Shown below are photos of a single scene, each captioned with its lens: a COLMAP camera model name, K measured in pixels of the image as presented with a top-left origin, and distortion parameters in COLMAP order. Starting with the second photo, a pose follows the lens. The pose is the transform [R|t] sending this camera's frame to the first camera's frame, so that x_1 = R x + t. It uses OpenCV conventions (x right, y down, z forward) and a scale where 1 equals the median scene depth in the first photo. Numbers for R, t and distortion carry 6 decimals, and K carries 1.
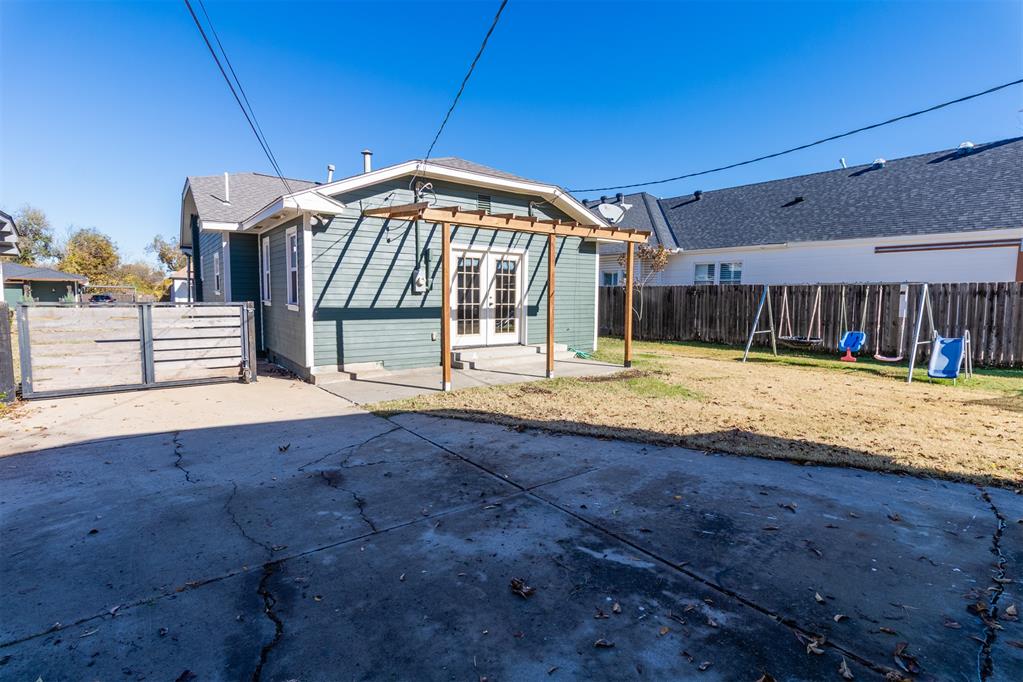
lens RADIAL K [[488.0, 0, 522.8], [0, 488.0, 331.5], [0, 0, 1]] dist [0.074490, -0.031998]
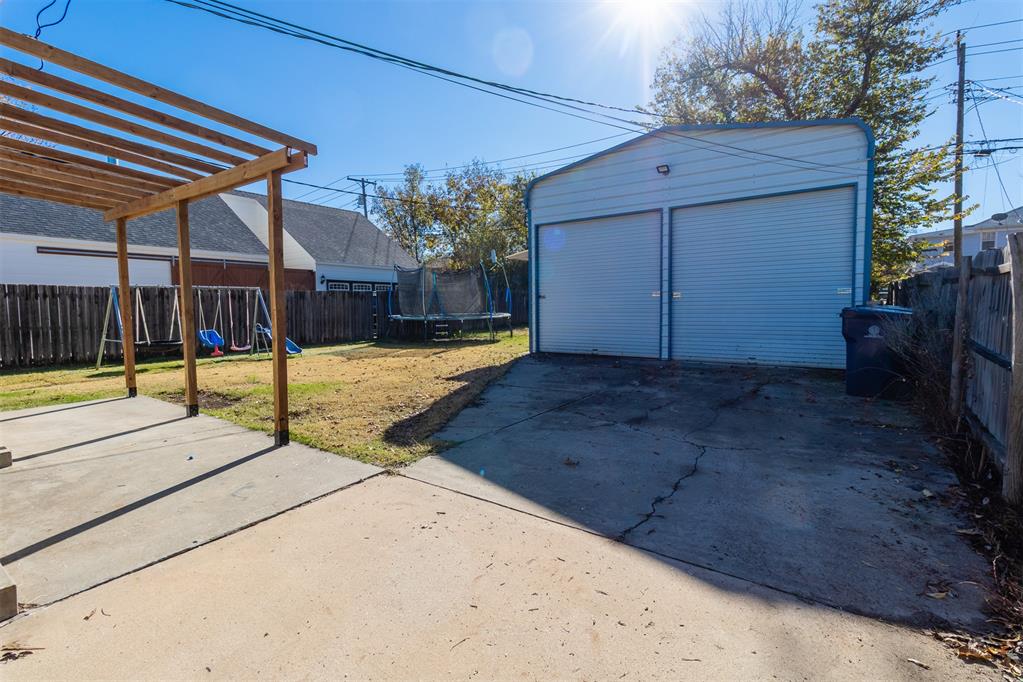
lens RADIAL K [[488.0, 0, 522.8], [0, 488.0, 331.5], [0, 0, 1]] dist [0.074490, -0.031998]
pose [[-0.329341, -0.058027, 0.942426, -0.586002], [0.080123, 0.992792, 0.089128, -0.037156], [-0.940806, 0.104863, -0.322318, 0.643936]]
